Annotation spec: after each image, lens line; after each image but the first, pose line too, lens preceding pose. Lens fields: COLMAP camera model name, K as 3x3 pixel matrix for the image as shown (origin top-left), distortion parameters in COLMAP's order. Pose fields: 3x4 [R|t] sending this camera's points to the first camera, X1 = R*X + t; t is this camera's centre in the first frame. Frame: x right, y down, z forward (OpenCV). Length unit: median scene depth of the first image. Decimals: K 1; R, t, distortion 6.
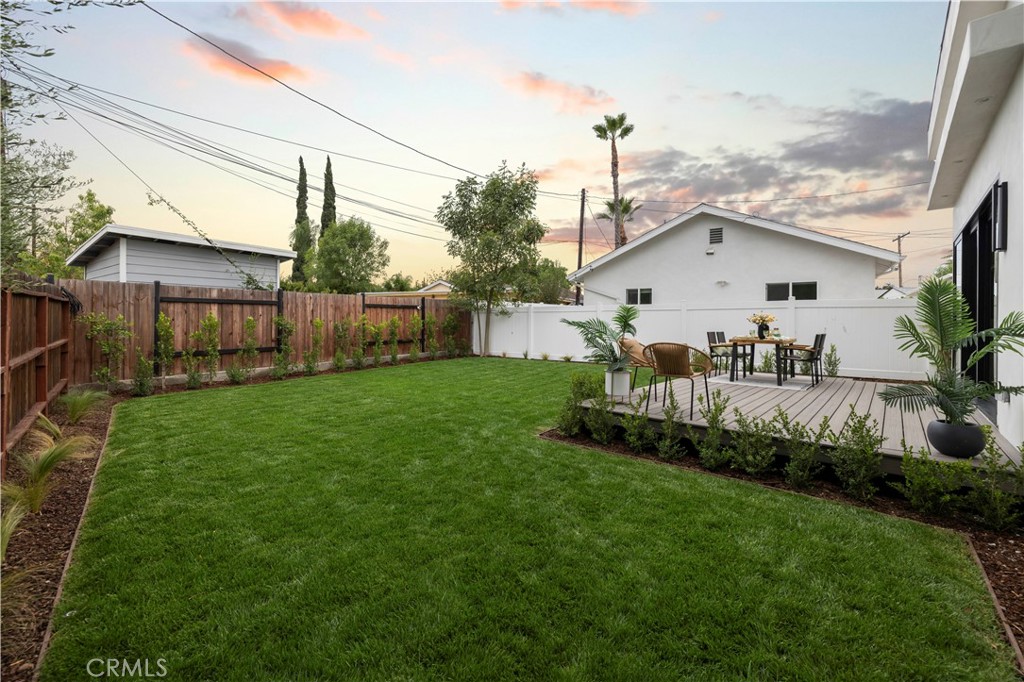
lens RADIAL K [[437.2, 0, 506.5], [0, 437.2, 331.3], [0, 0, 1]] dist [0.002735, 0.001070]
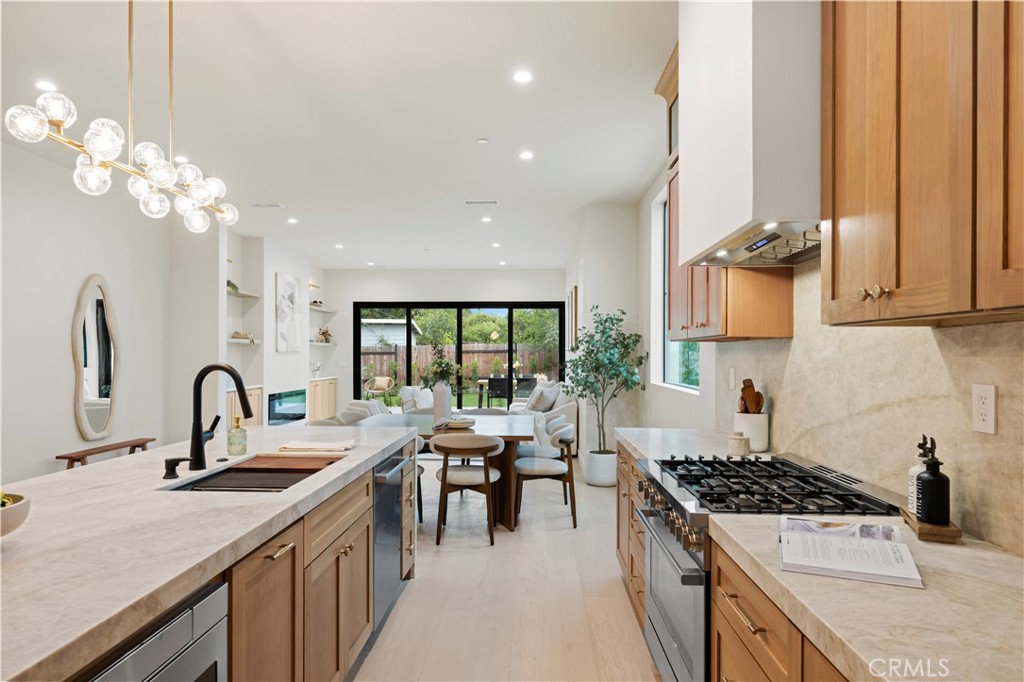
lens RADIAL K [[603.7, 0, 501.7], [0, 603.7, 356.5], [0, 0, 1]] dist [0.003988, -0.000869]
pose [[0.621717, -0.004263, -0.783231, 1.543916], [-0.006819, 0.999918, -0.010856, -0.027759], [0.783213, 0.012090, 0.621636, -0.115687]]
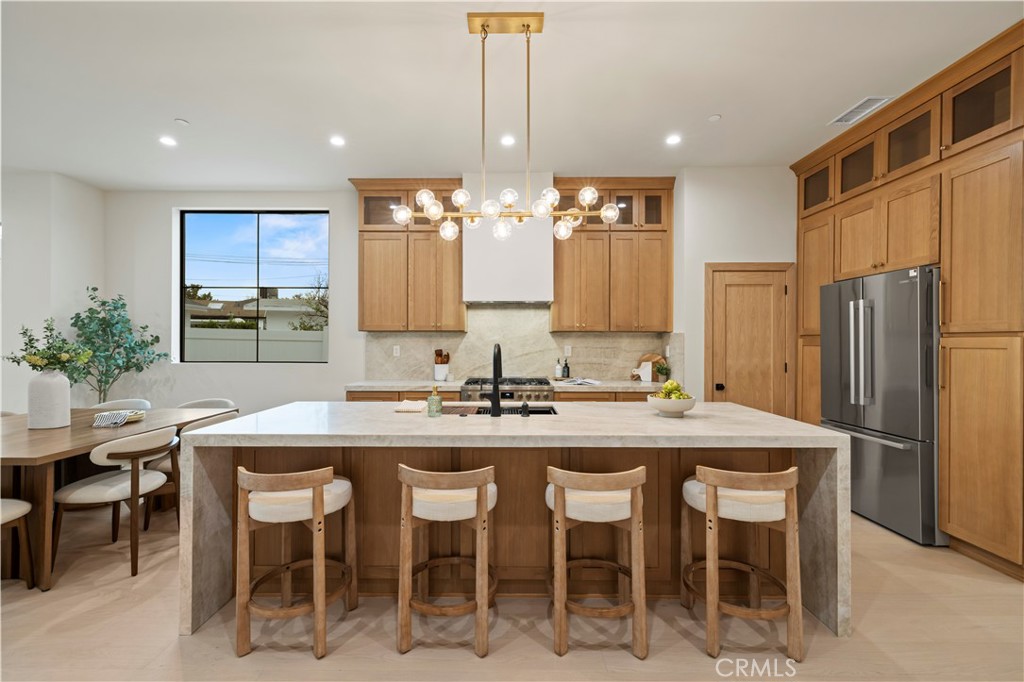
lens RADIAL K [[437.2, 0, 509.2], [0, 437.2, 340.3], [0, 0, 1]] dist [0.002735, 0.001070]
pose [[0.755032, -0.007592, 0.655644, 1.147857], [0.013612, 0.999899, -0.004097, -0.027971], [-0.655547, 0.012018, 0.755059, -0.249813]]
